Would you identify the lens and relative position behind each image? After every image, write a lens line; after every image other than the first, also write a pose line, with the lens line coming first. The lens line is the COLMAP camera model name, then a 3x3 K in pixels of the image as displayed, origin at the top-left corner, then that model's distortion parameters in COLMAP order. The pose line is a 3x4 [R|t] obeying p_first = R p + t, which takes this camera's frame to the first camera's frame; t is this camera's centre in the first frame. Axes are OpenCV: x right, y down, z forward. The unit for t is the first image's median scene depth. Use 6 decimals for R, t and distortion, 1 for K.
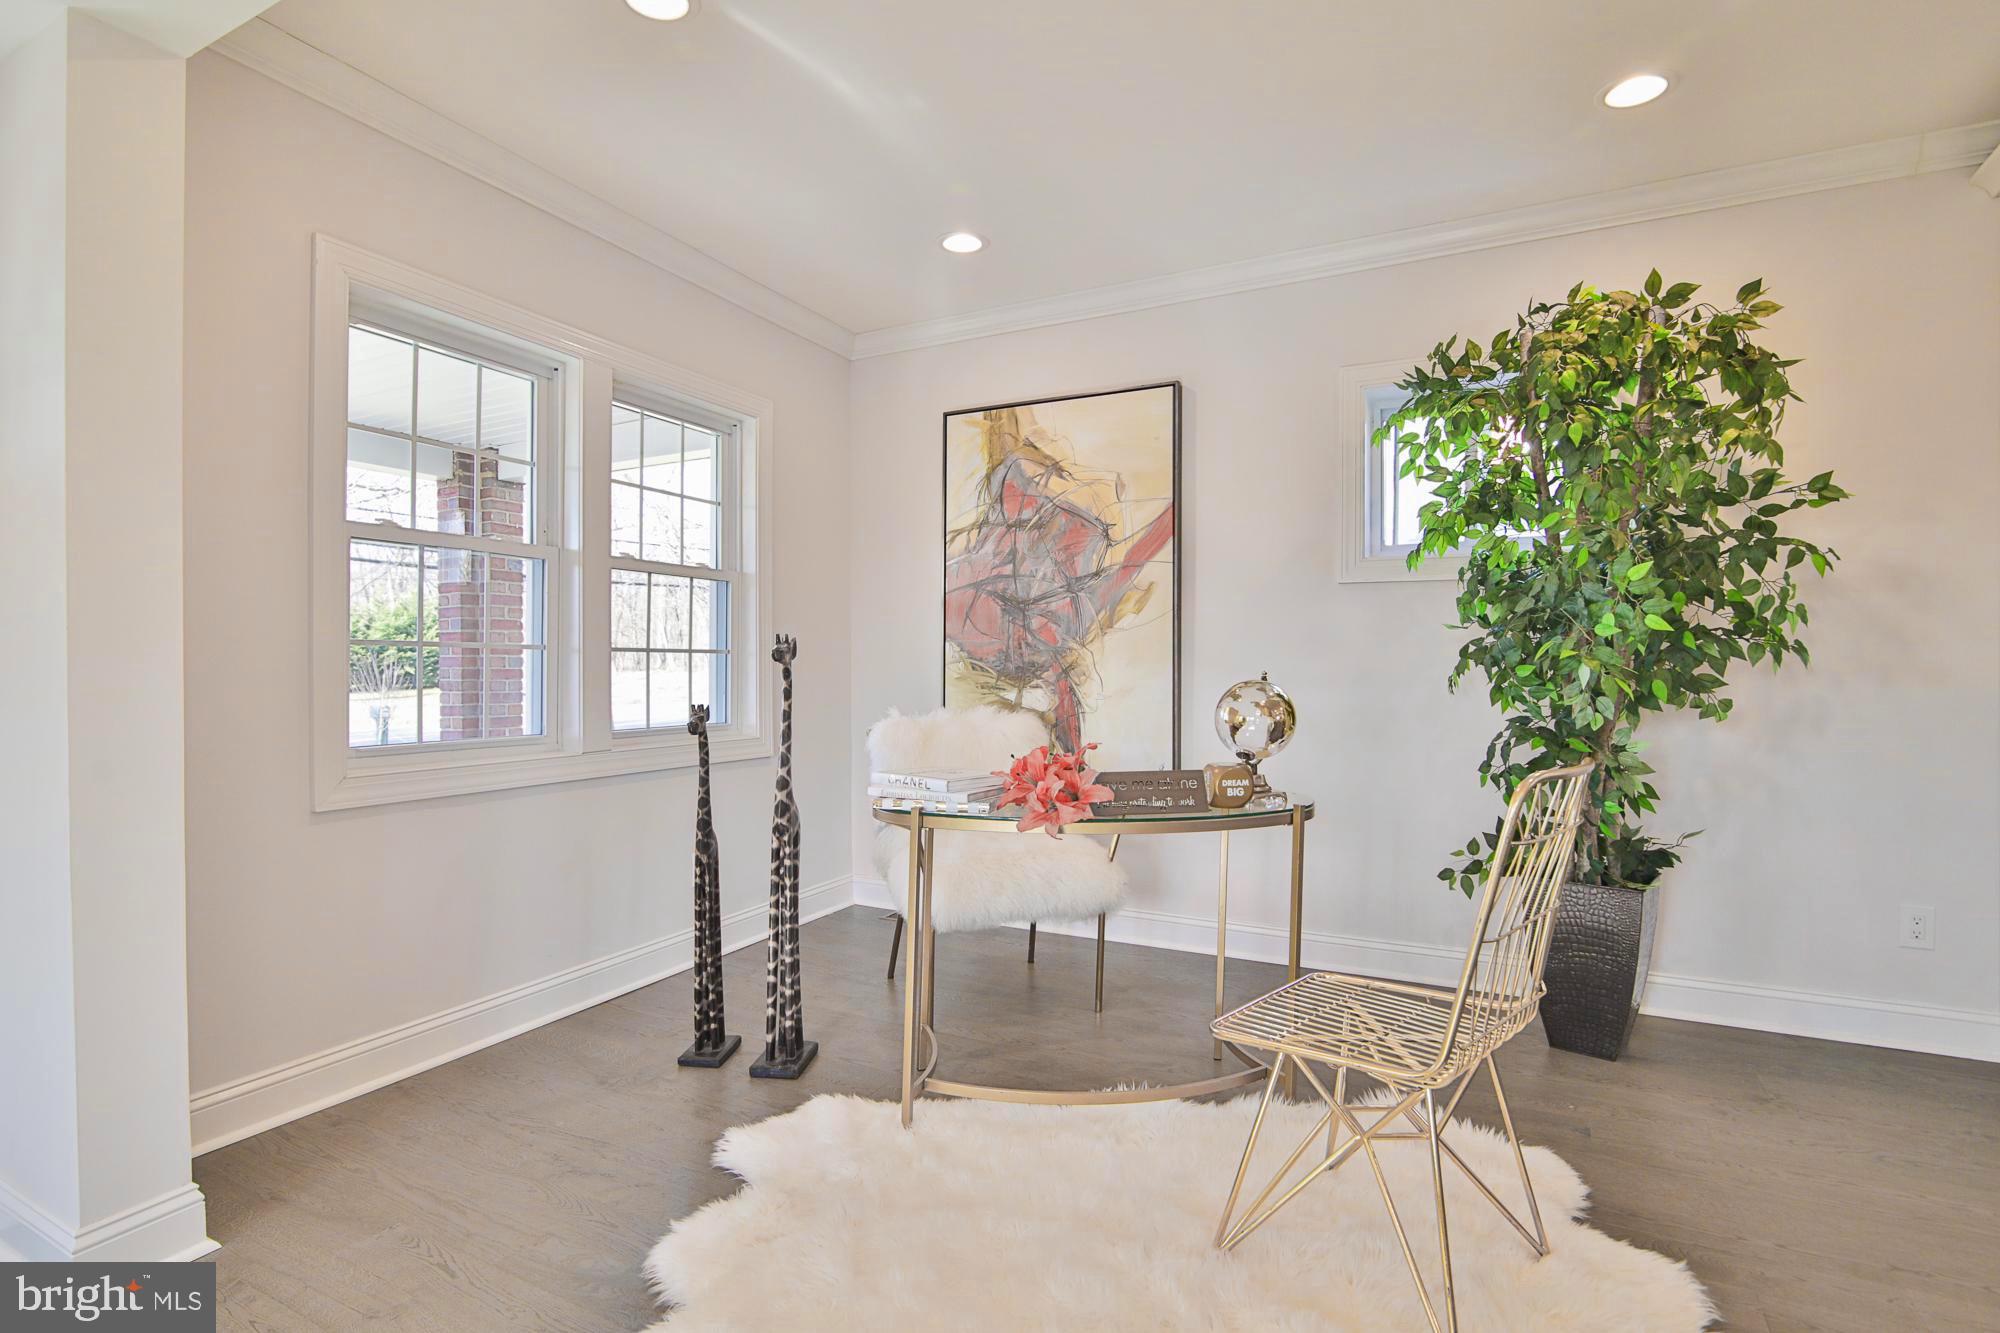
lens RADIAL K [[921.2, 0, 992.0], [0, 921.2, 670.3], [0, 0, 1]] dist [-0.006437, -0.000285]
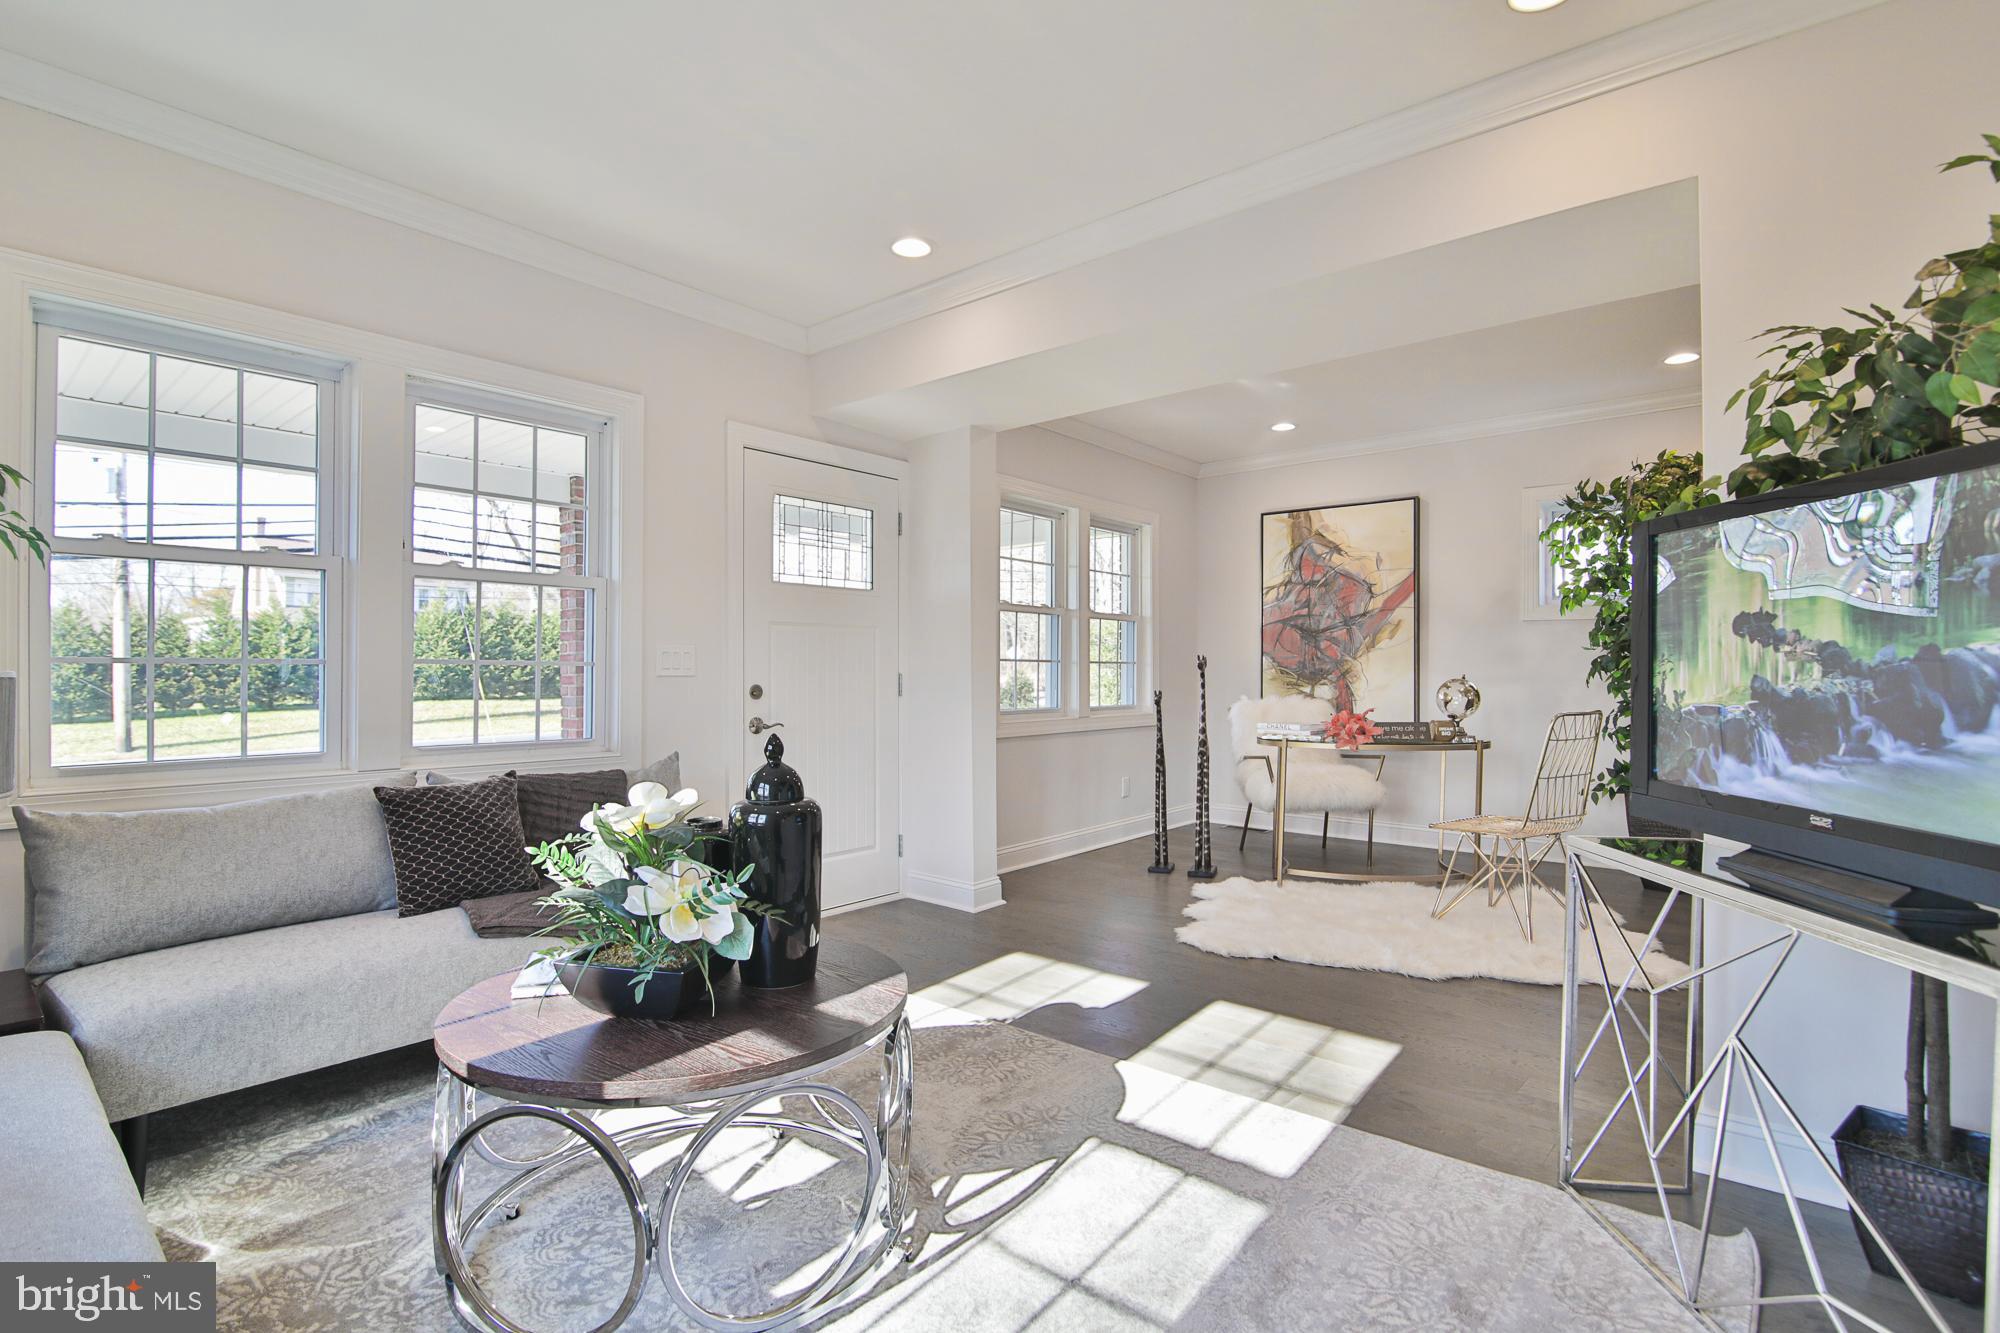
lens RADIAL K [[921.2, 0, 1010.9], [0, 921.2, 668.2], [0, 0, 1]] dist [-0.006437, -0.000285]
pose [[0.975207, -0.000787, -0.221291, -0.155200], [-0.001068, 0.999965, -0.008260, 0.004486], [0.221290, 0.008292, 0.975173, -0.829335]]
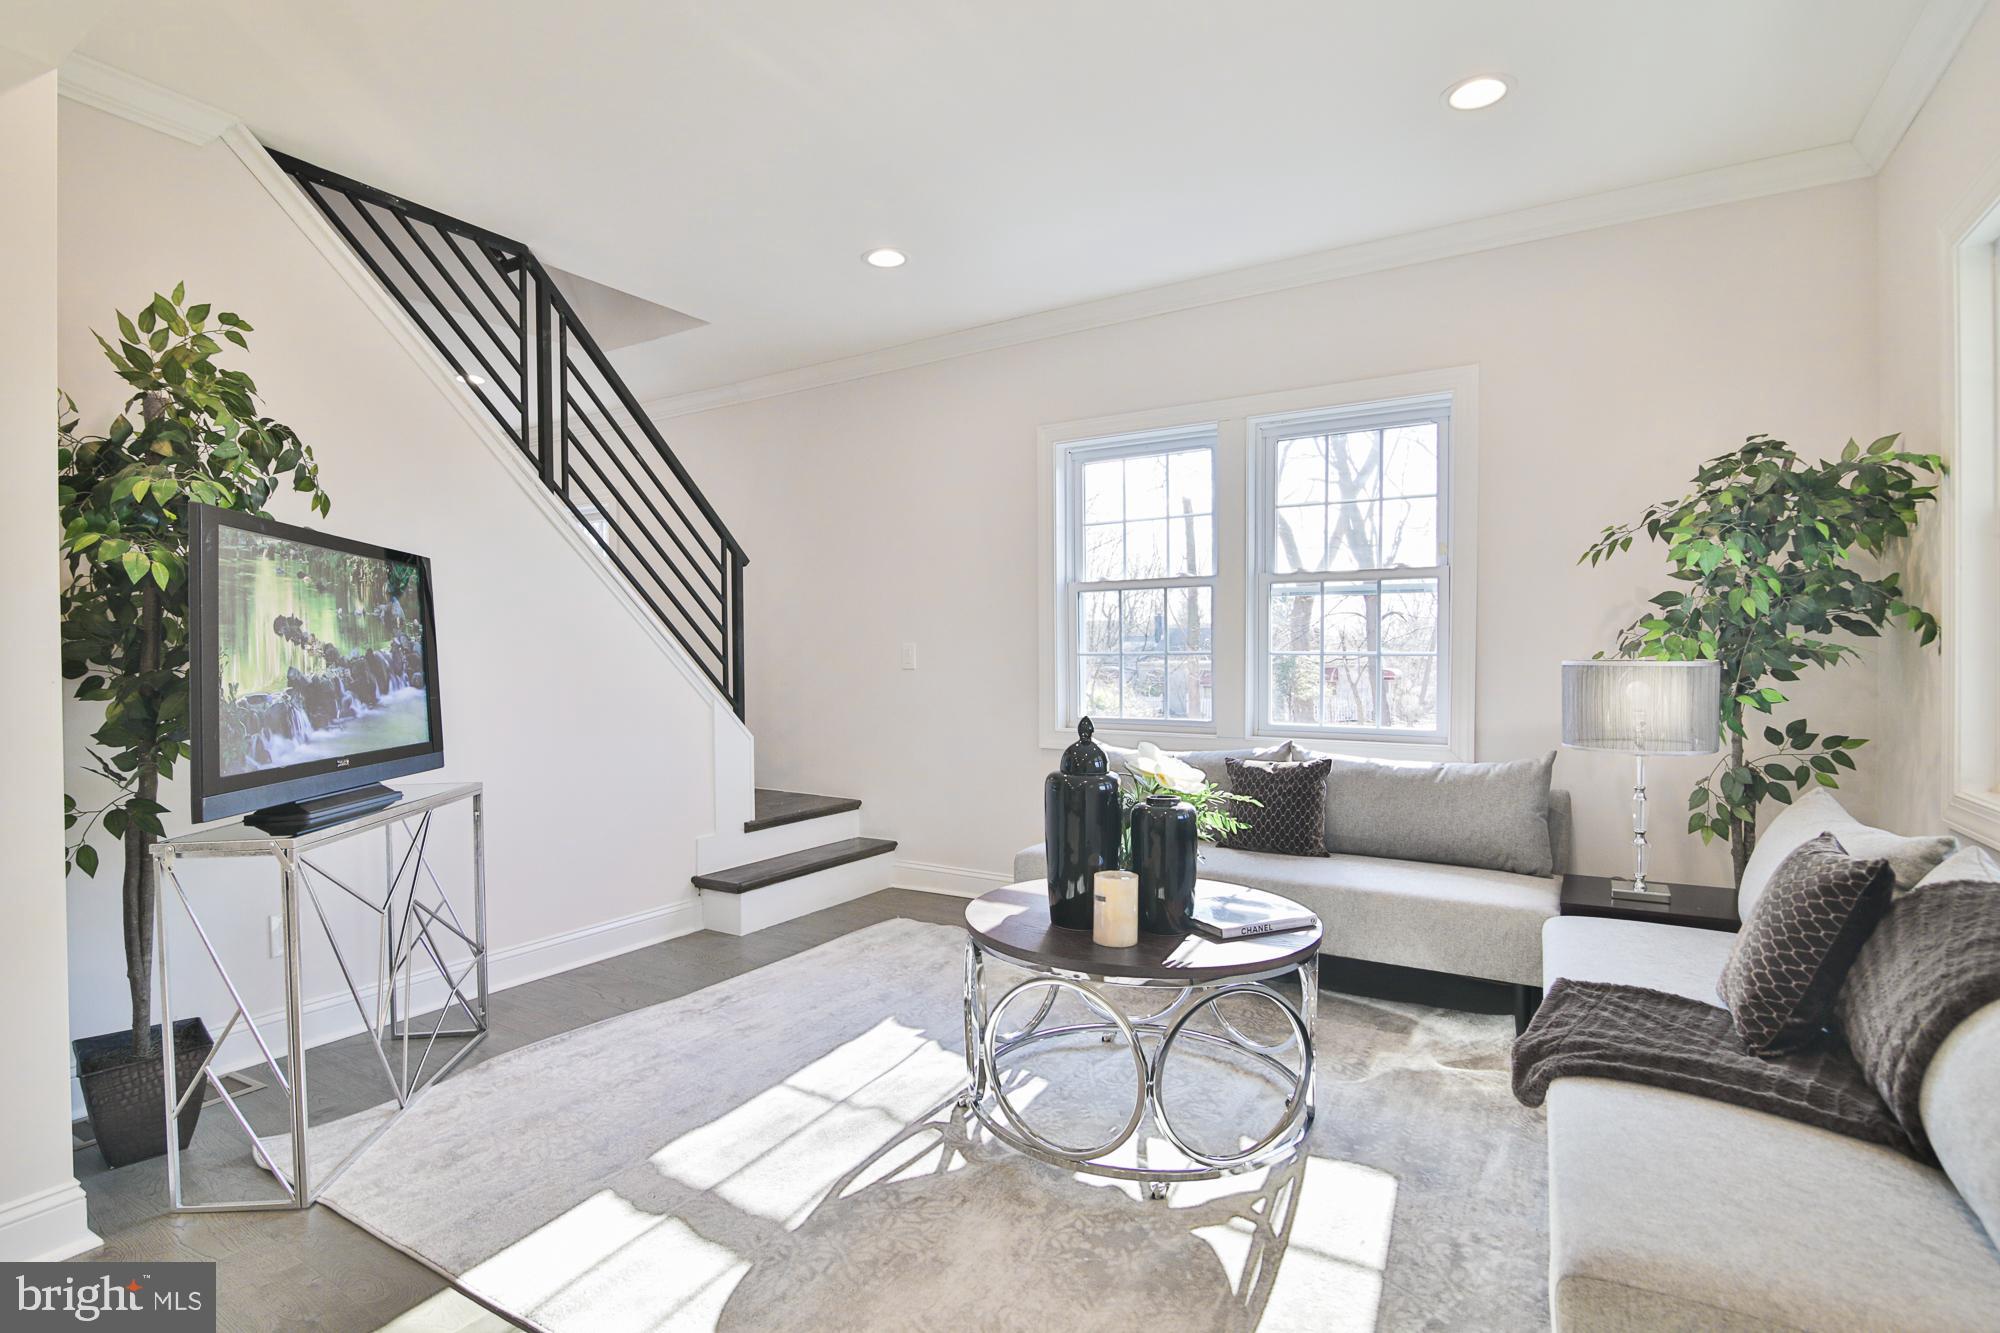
lens RADIAL K [[921.2, 0, 999.2], [0, 921.2, 665.9], [0, 0, 1]] dist [-0.006437, -0.000285]
pose [[-0.997477, -0.001518, 0.070980, -0.823538], [-0.000594, 0.999915, 0.013030, -0.022852], [-0.070993, 0.012955, -0.997393, 2.341546]]
